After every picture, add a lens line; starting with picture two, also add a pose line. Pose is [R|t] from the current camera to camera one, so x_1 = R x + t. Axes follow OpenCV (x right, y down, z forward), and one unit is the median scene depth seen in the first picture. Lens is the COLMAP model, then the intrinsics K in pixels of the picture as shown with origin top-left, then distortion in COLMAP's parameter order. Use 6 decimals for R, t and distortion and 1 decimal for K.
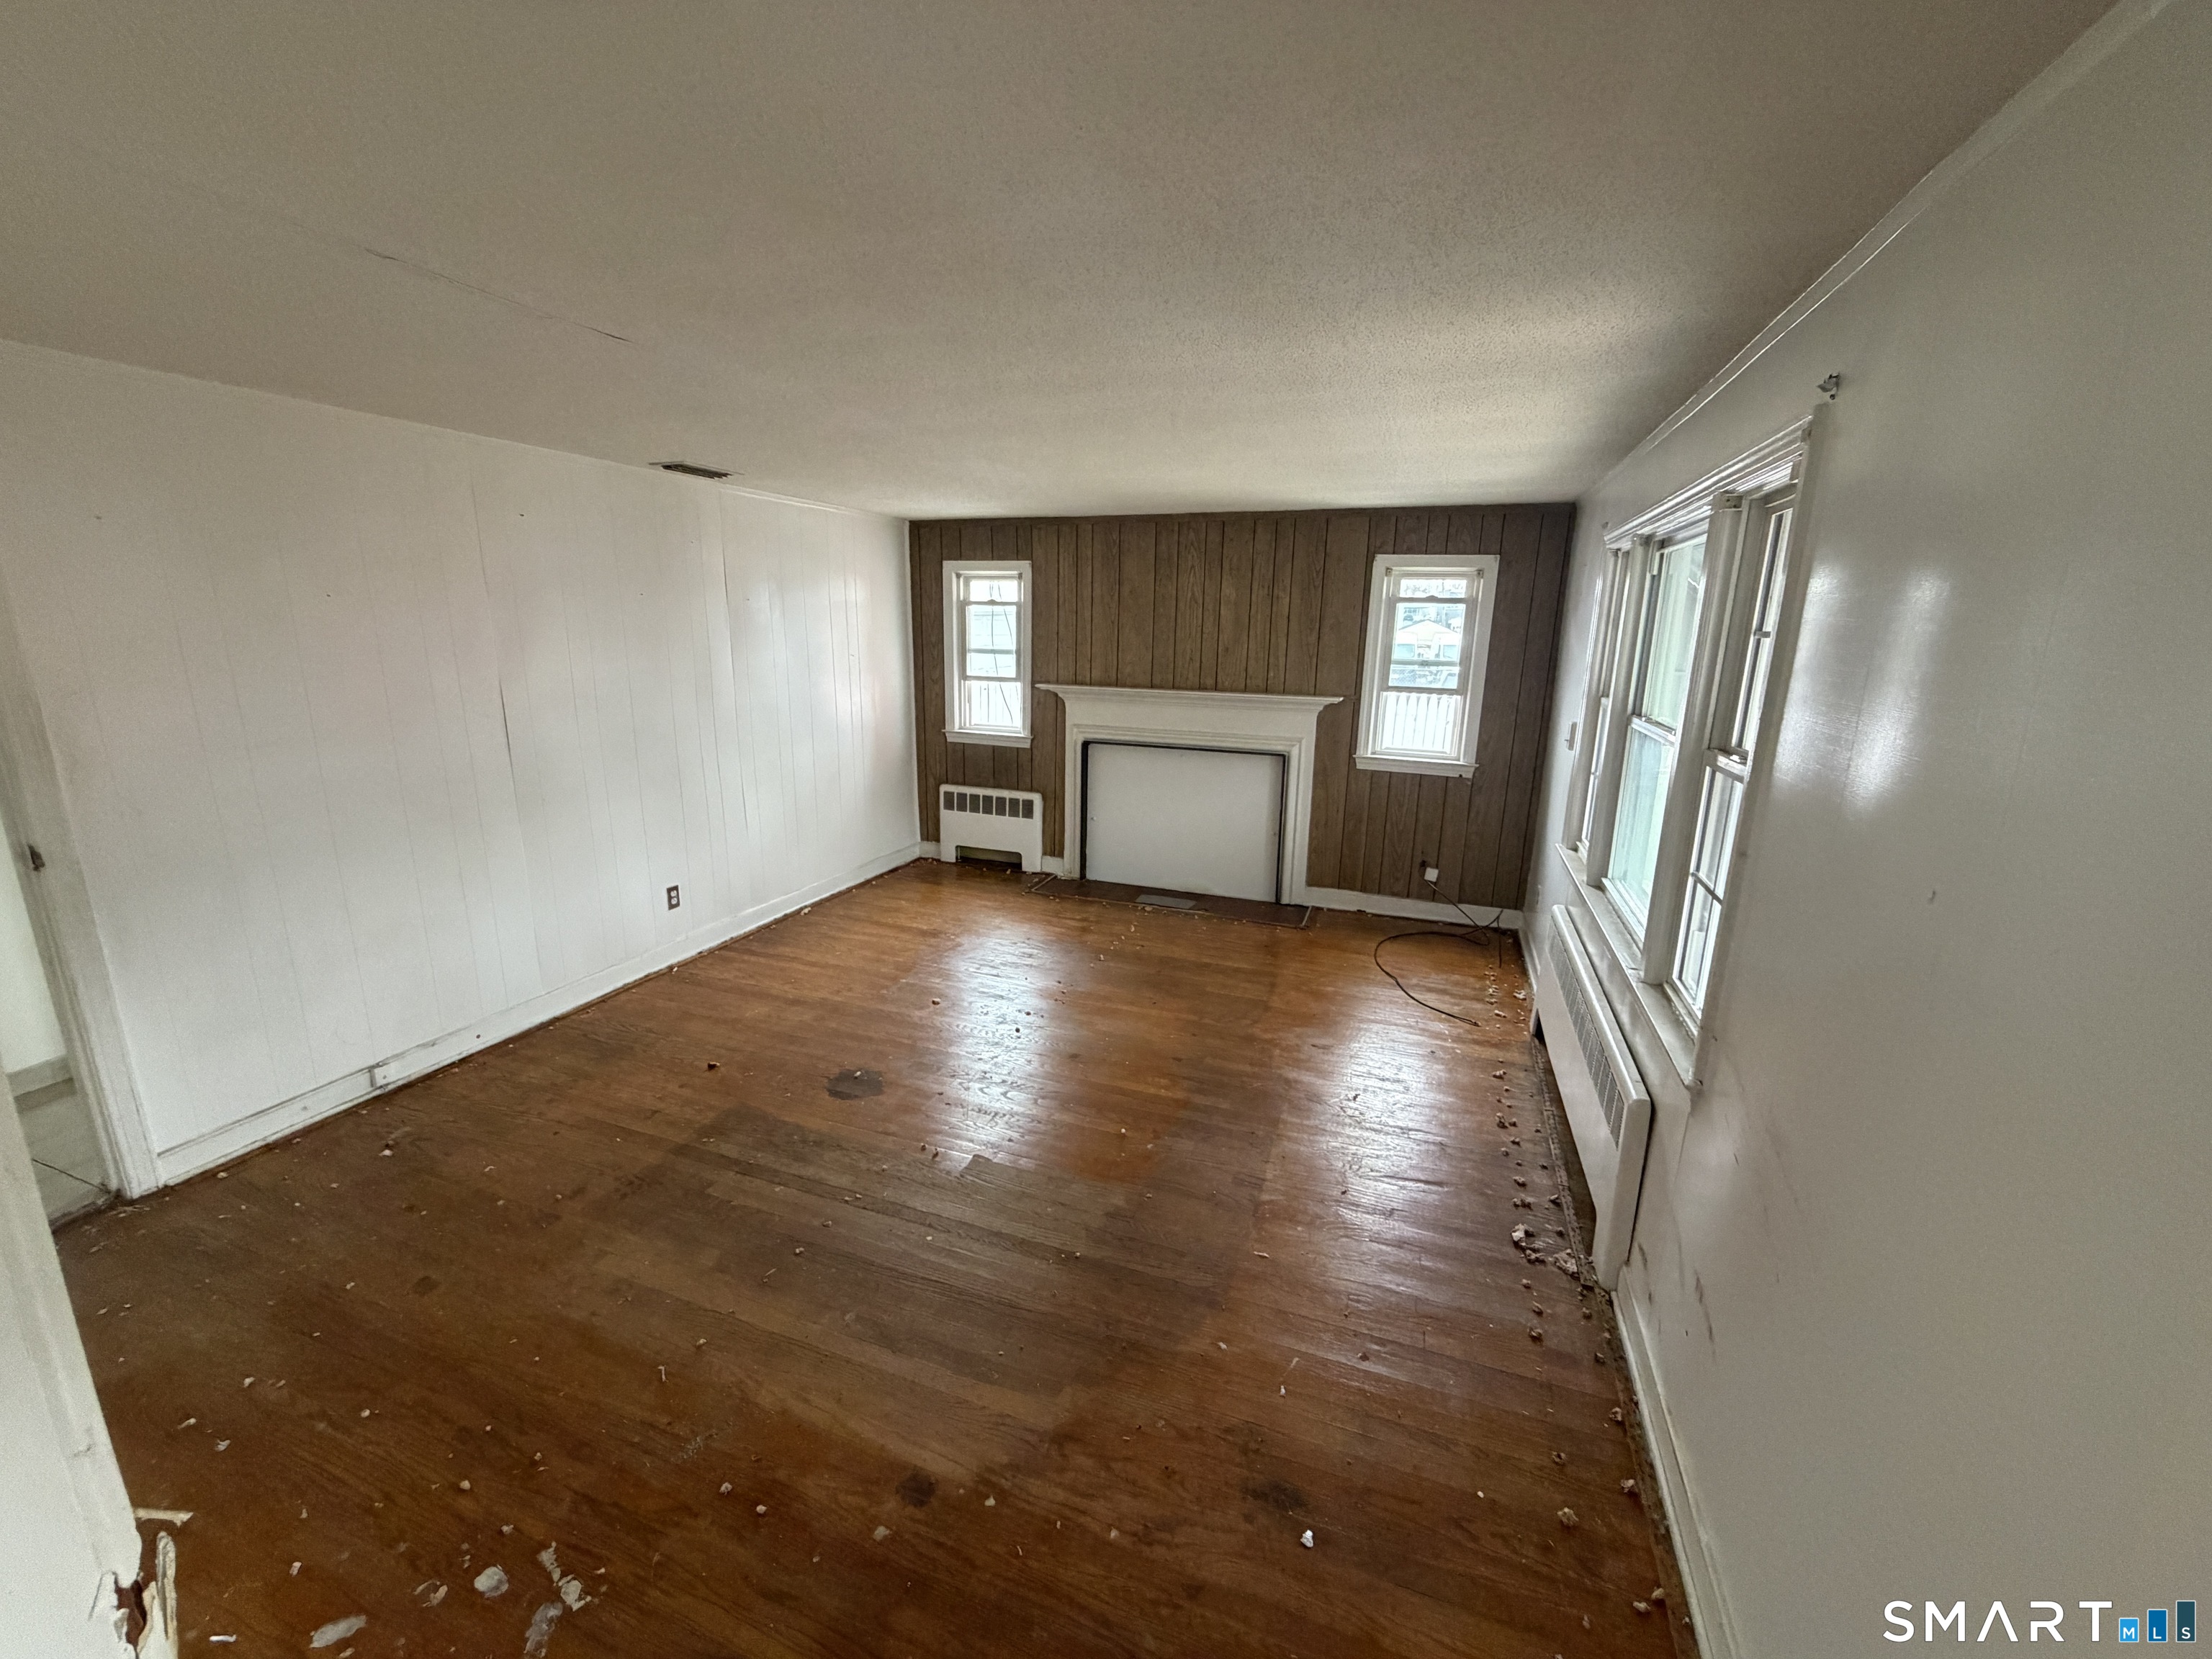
lens RADIAL K [[878.6, 0, 1100.1], [0, 878.6, 831.2], [0, 0, 1]] dist [0.001566, 0.000106]
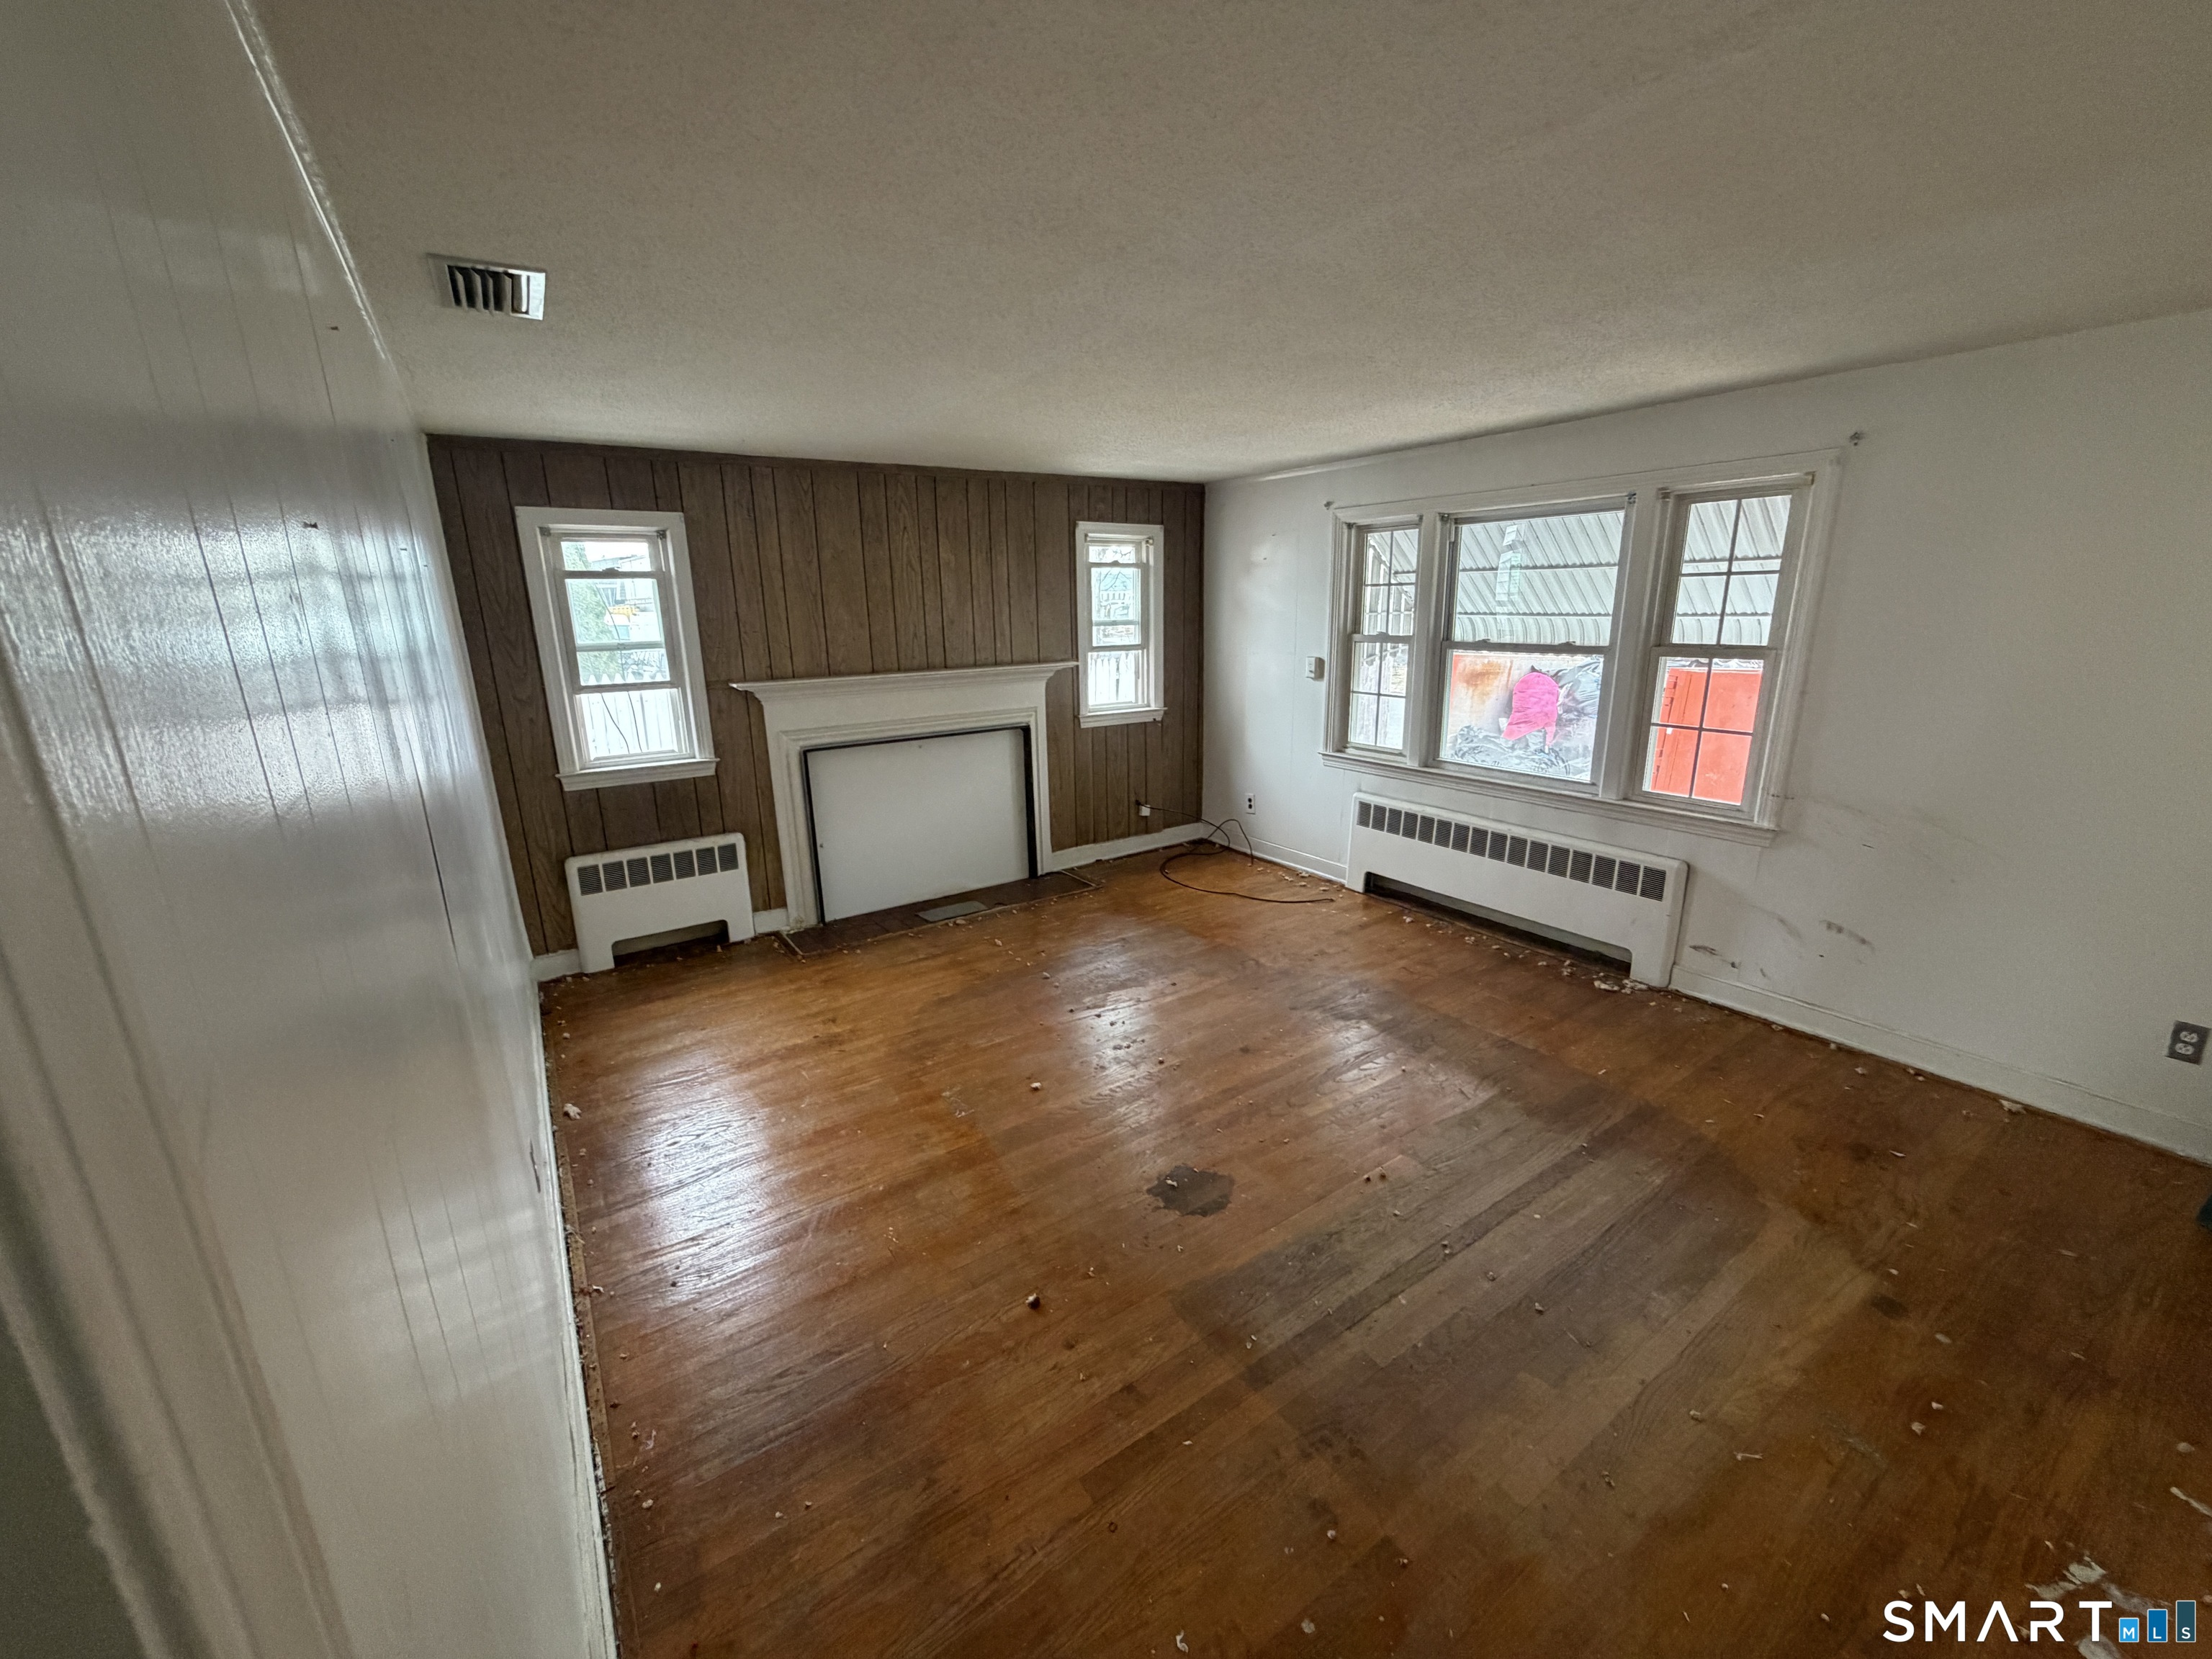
lens RADIAL K [[878.6, 0, 1100.1], [0, 878.6, 831.2], [0, 0, 1]] dist [0.001566, 0.000106]
pose [[0.578310, -0.239224, 0.779955, -0.515765], [0.219153, 0.966455, 0.133932, -0.084267], [-0.785830, 0.093475, 0.611337, 0.340861]]
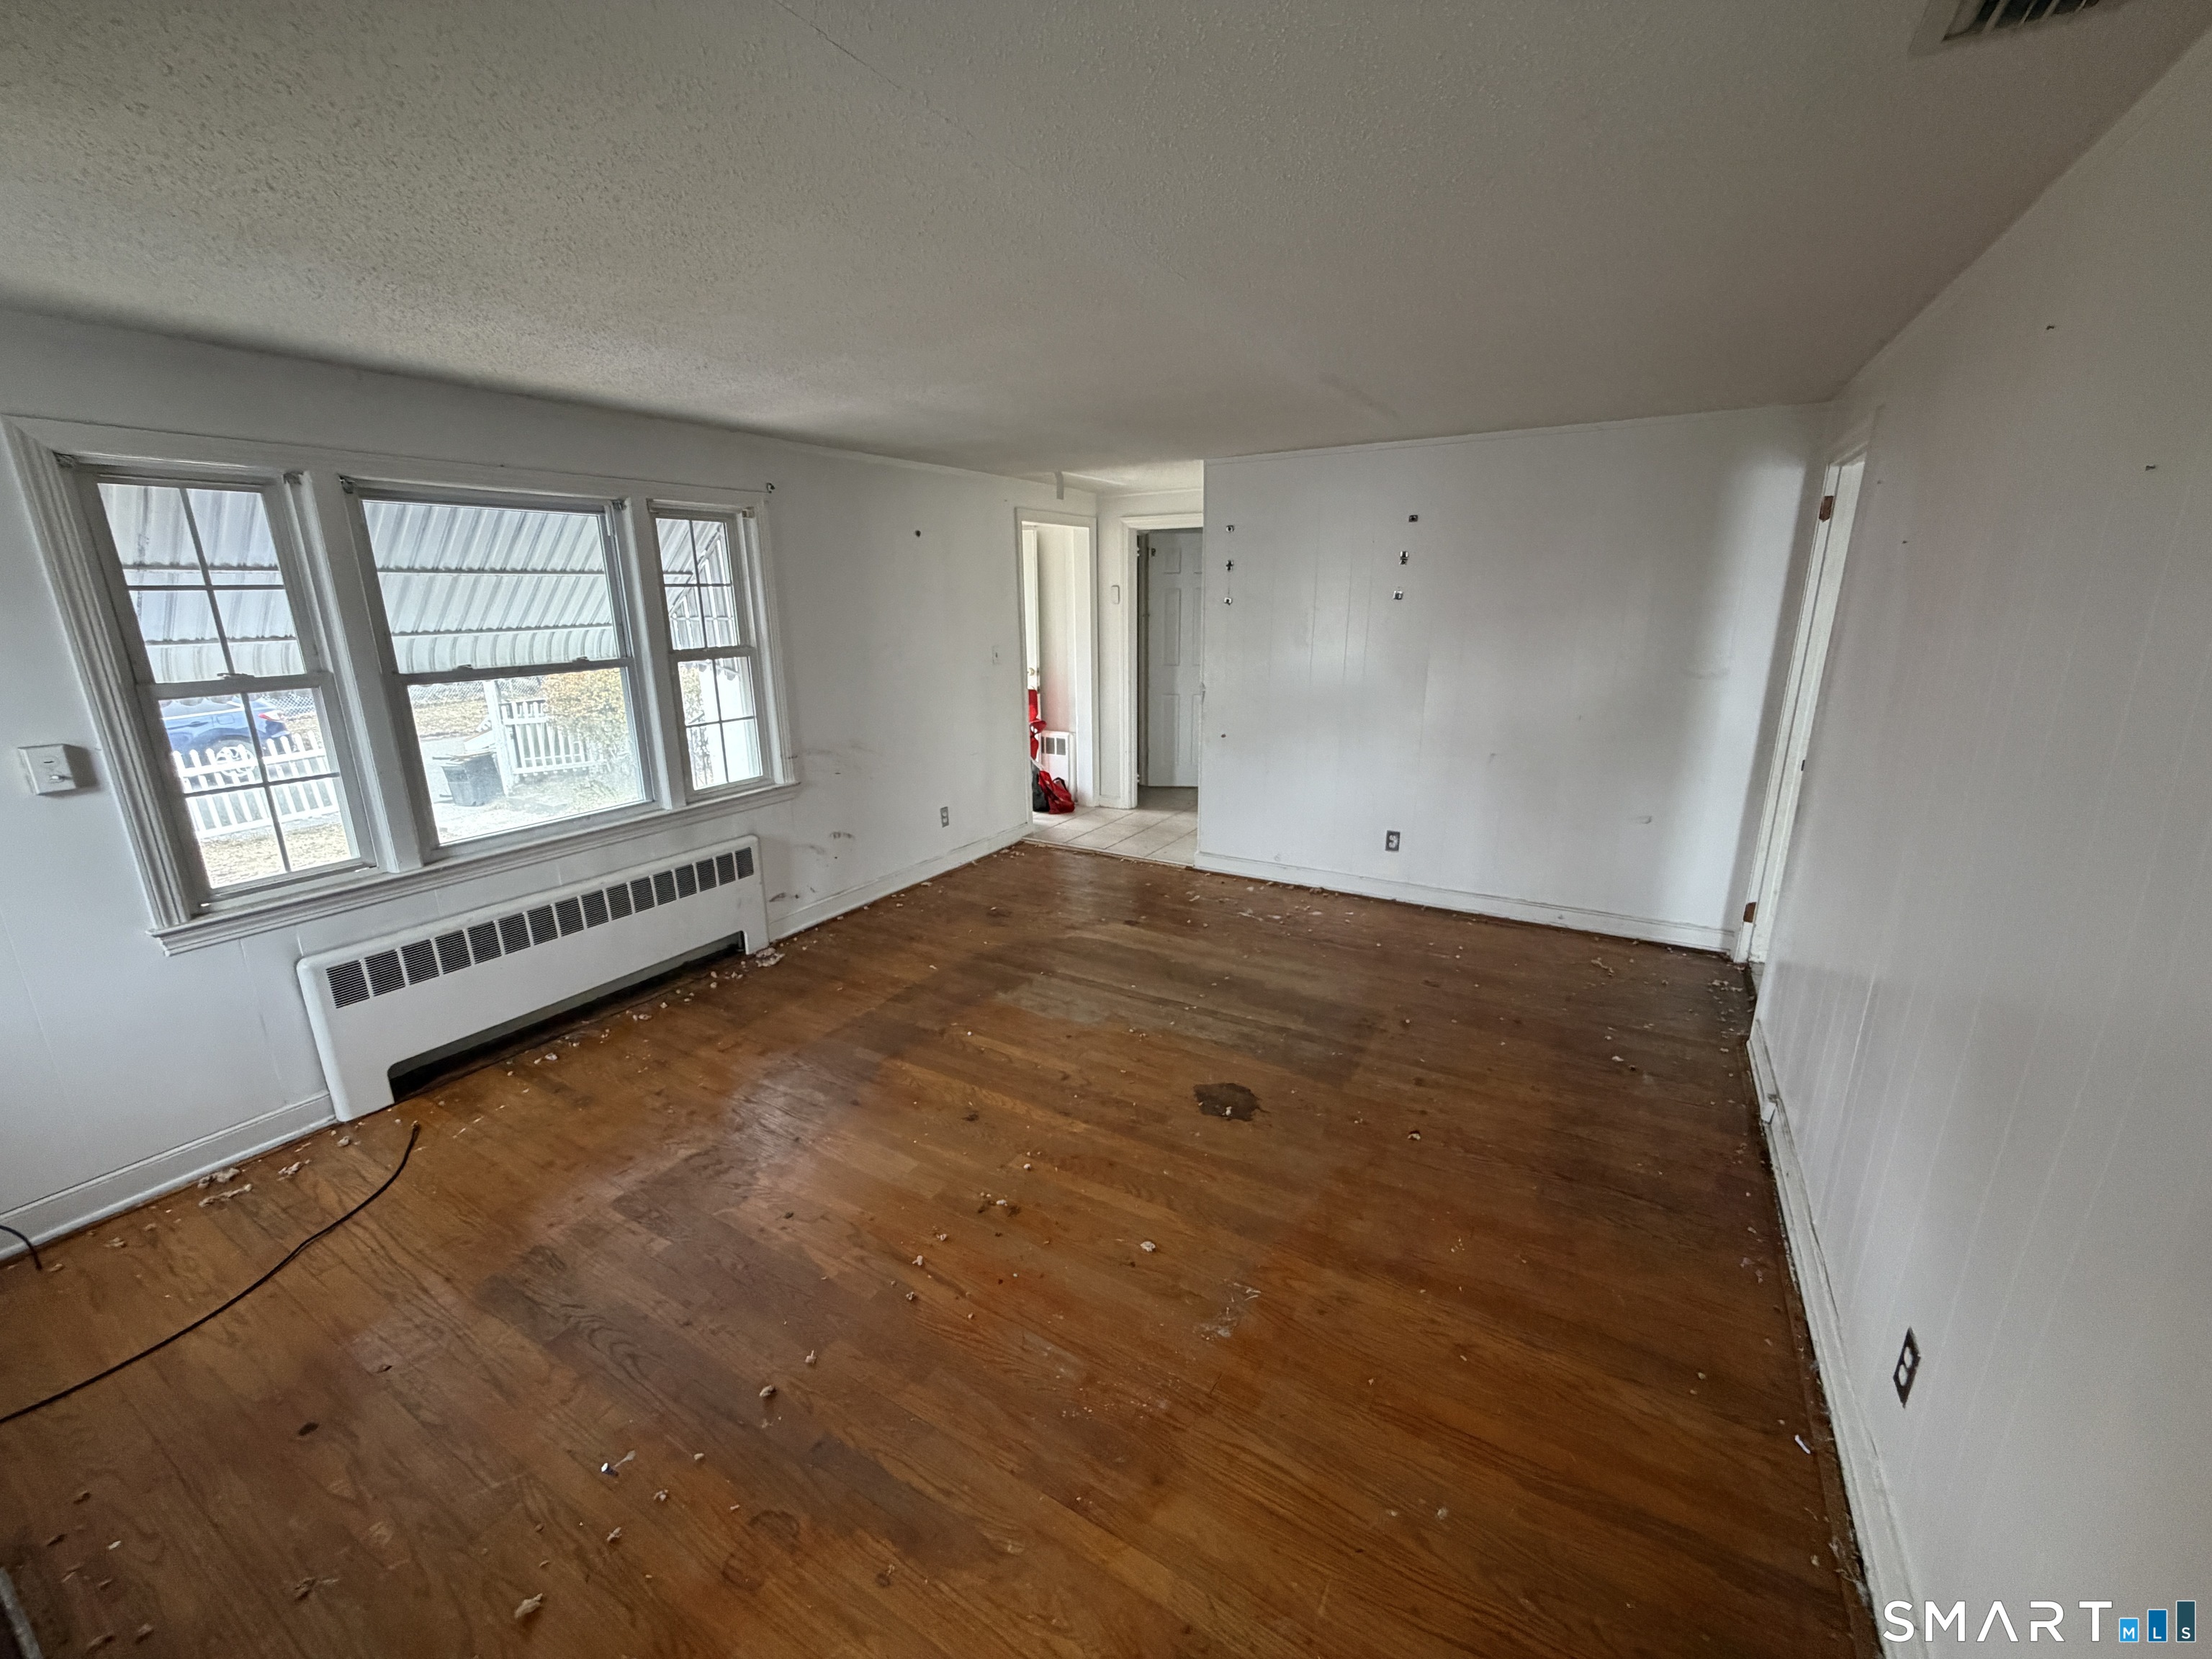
lens RADIAL K [[878.6, 0, 1100.1], [0, 878.6, 831.2], [0, 0, 1]] dist [0.001566, 0.000106]
pose [[-0.984064, -0.049945, 0.170654, -0.175644], [0.038889, 0.876051, 0.480647, -0.233622], [-0.173508, 0.479625, -0.860148, 1.003887]]
